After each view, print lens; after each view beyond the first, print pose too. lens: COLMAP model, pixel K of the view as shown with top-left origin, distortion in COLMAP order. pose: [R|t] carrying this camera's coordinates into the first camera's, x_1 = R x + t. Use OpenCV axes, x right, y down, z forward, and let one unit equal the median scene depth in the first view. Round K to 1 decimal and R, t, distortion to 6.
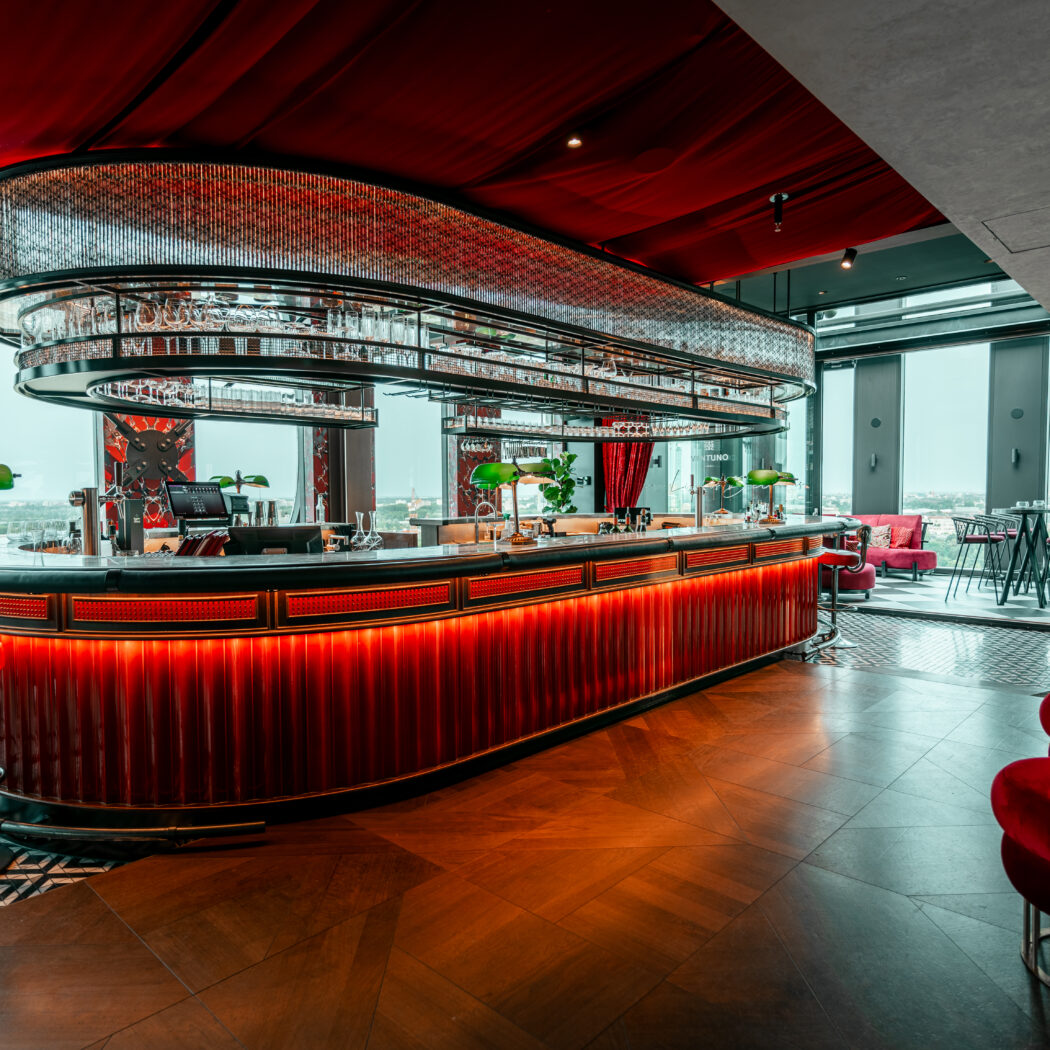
lens RADIAL K [[765.9, 0, 526.8], [0, 765.9, 521.4], [0, 0, 1]] dist [-0.000592, 0.002117]
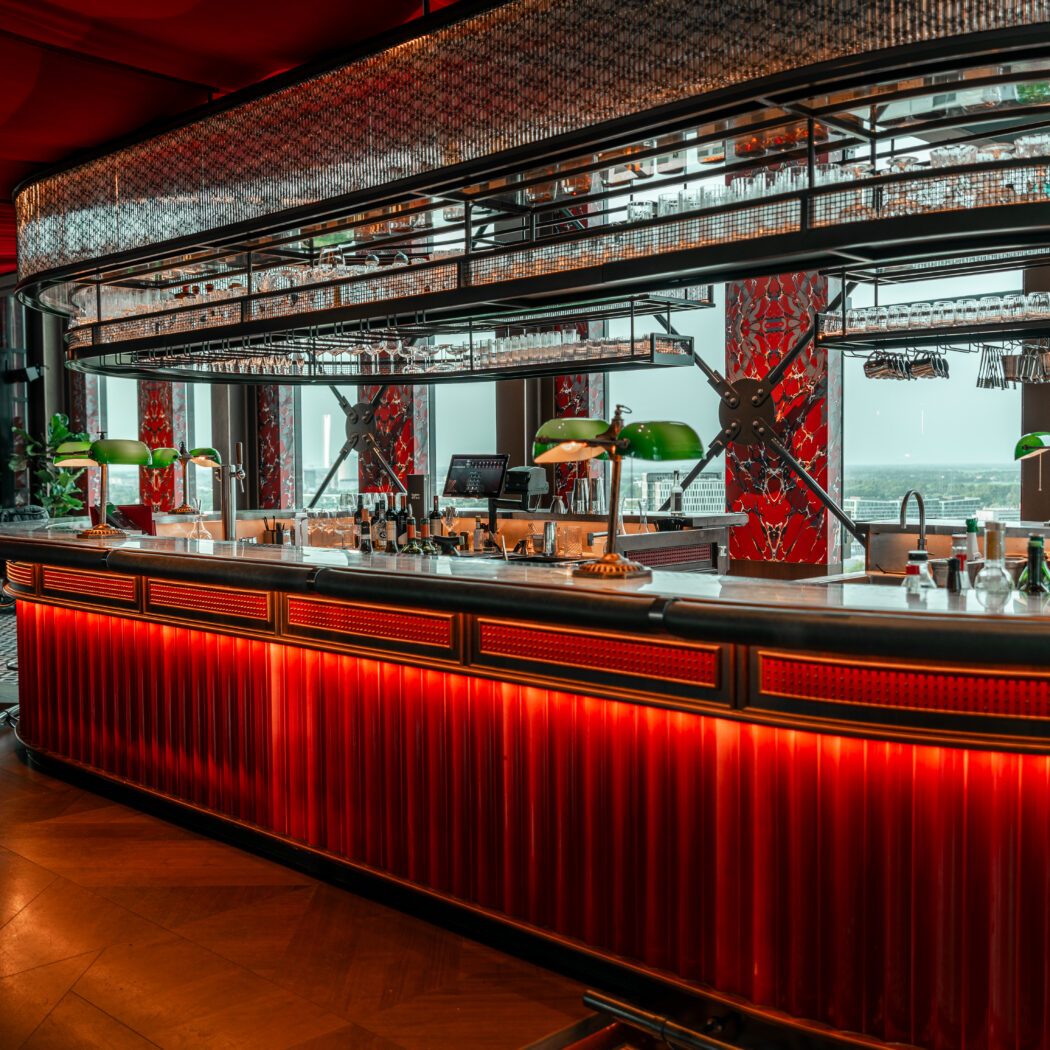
lens RADIAL K [[1263.2, 0, 521.4], [0, 1263.2, 526.2], [0, 0, 1]] dist [0.041753, 0.000000]
pose [[-0.053146, 0.060460, -0.996755, 0.750629], [-0.029169, 0.997646, 0.062069, -0.047283], [0.998161, 0.032373, -0.051257, 0.859655]]
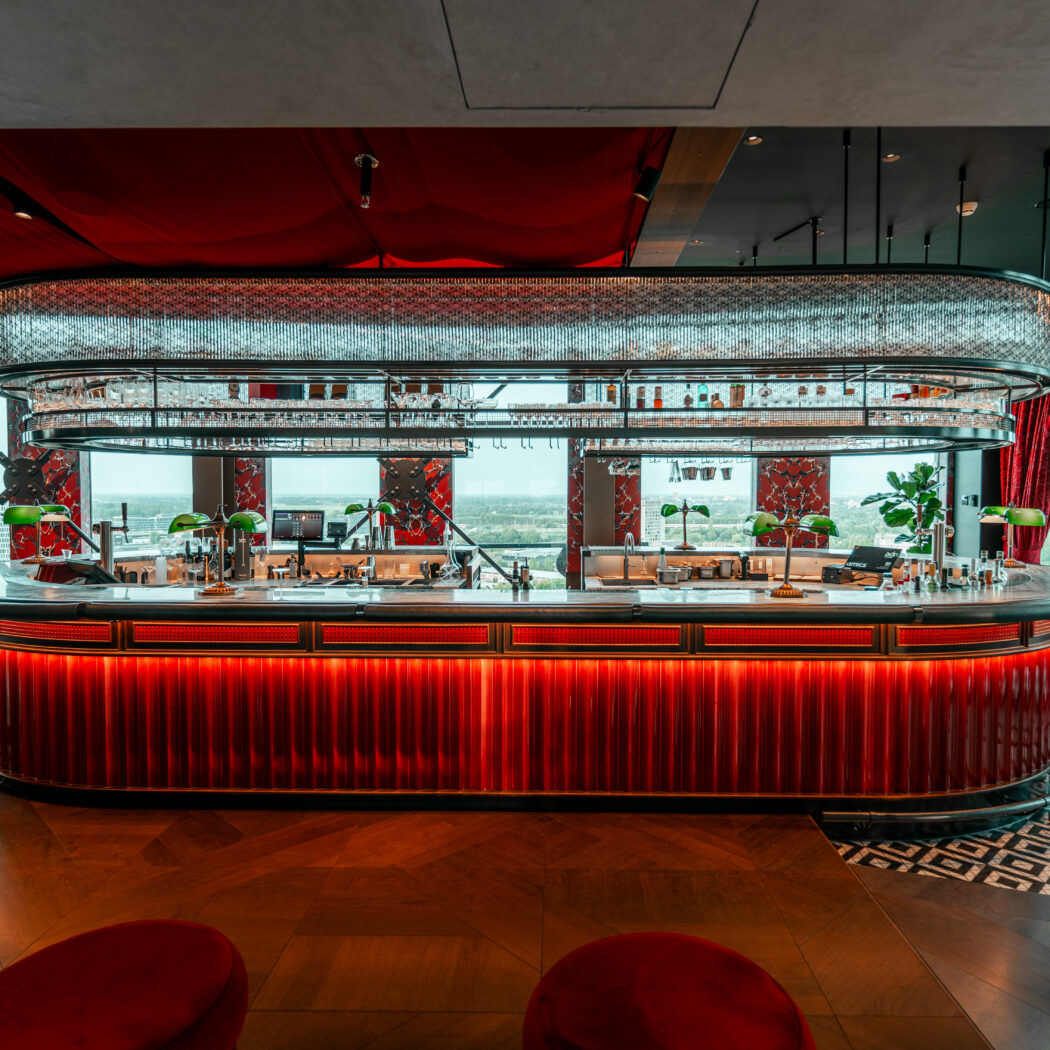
lens RADIAL K [[765.9, 0, 535.6], [0, 765.9, 525.6], [0, 0, 1]] dist [-0.000592, 0.002117]
pose [[0.654122, 0.045273, -0.755033, 0.565278], [-0.036168, 0.998937, 0.028564, -0.058884], [0.755524, 0.008624, 0.655064, 0.370369]]
